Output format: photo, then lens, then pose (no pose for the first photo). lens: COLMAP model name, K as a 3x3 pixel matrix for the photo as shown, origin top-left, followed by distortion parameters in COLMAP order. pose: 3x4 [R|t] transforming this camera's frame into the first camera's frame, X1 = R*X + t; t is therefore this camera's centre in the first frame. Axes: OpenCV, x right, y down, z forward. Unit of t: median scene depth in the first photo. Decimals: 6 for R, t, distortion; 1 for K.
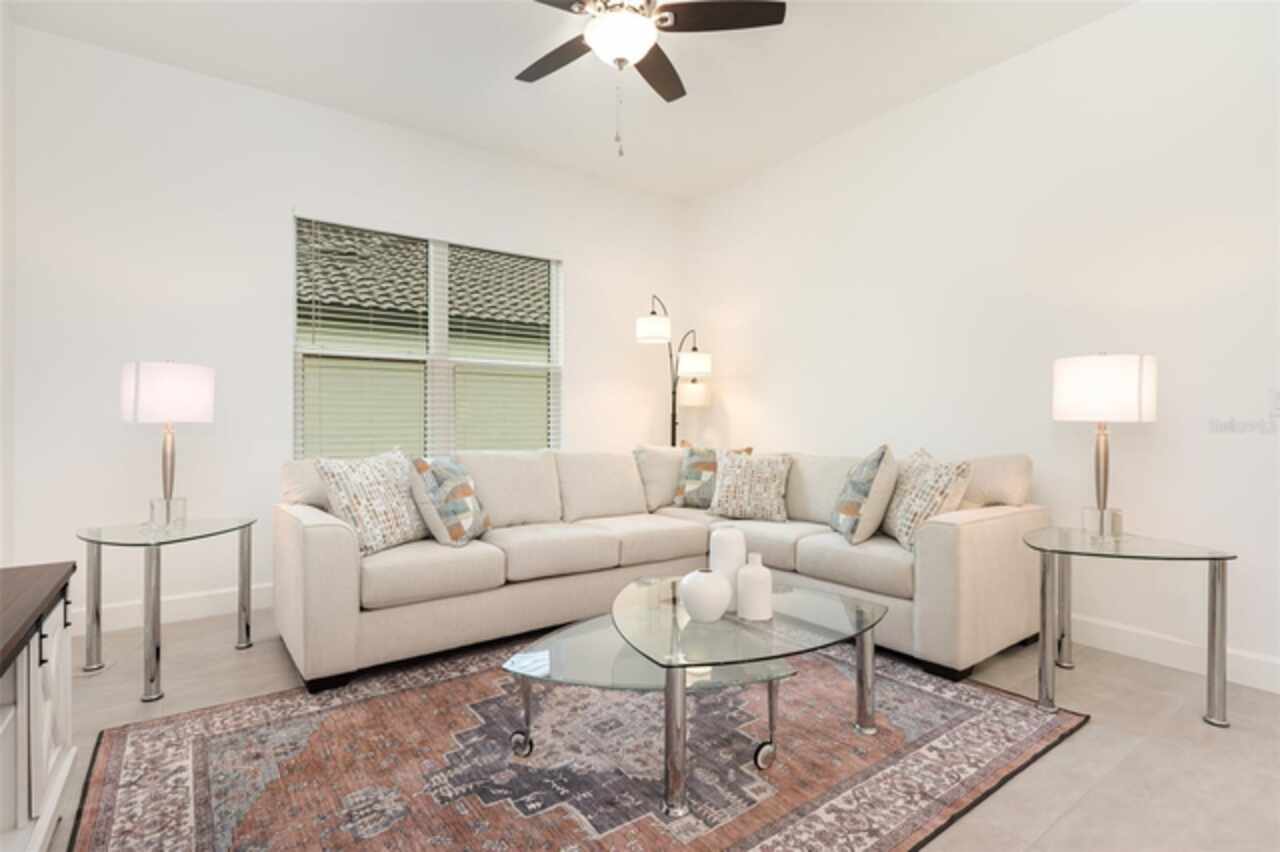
lens RADIAL K [[630.6, 0, 637.1], [0, 630.6, 425.6], [0, 0, 1]] dist [-0.000441, 0.000033]
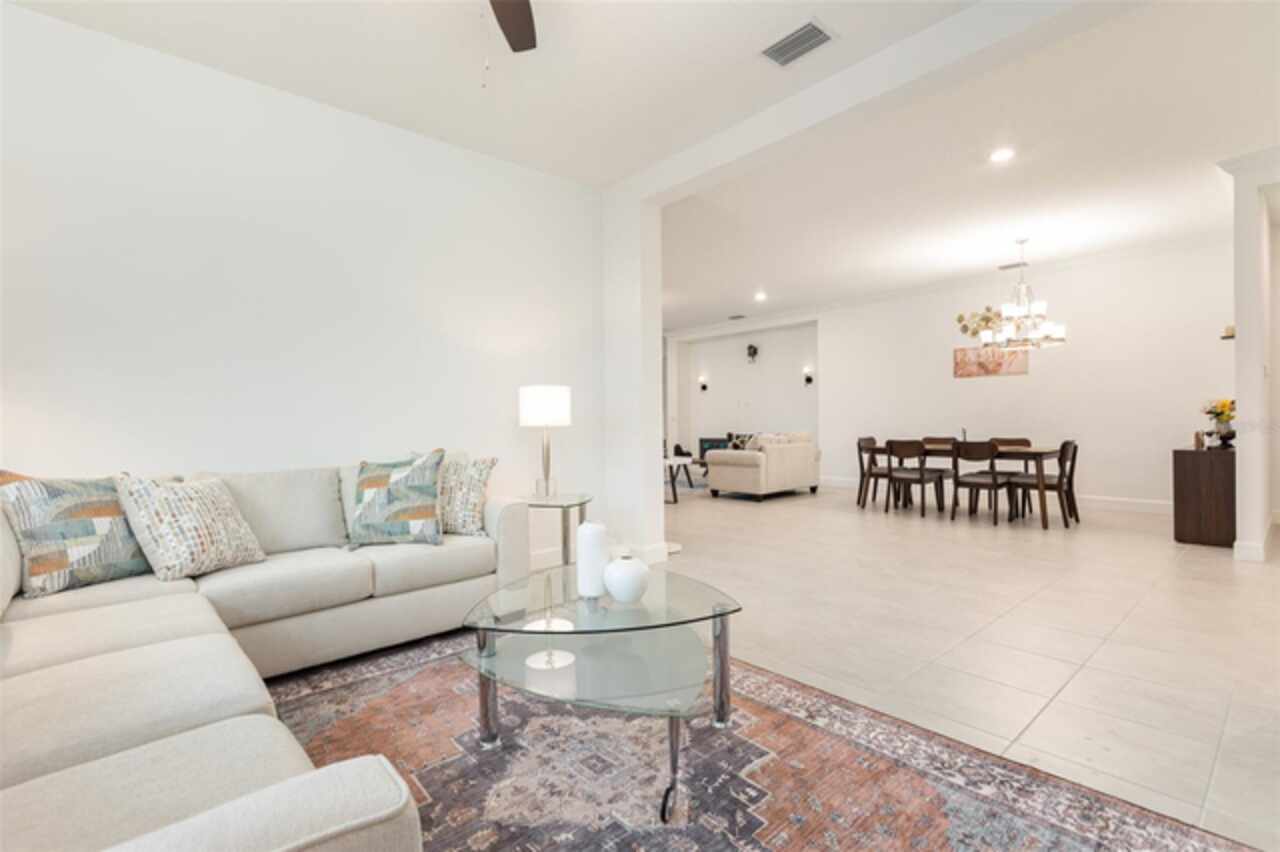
lens RADIAL K [[591.1, 0, 635.3], [0, 591.1, 423.3], [0, 0, 1]] dist [0.004328, 0.000068]
pose [[-0.110275, 0.000622, 0.993901, -0.884091], [0.019008, 0.999818, 0.001484, -0.012967], [-0.993719, 0.019056, -0.110267, 1.015306]]
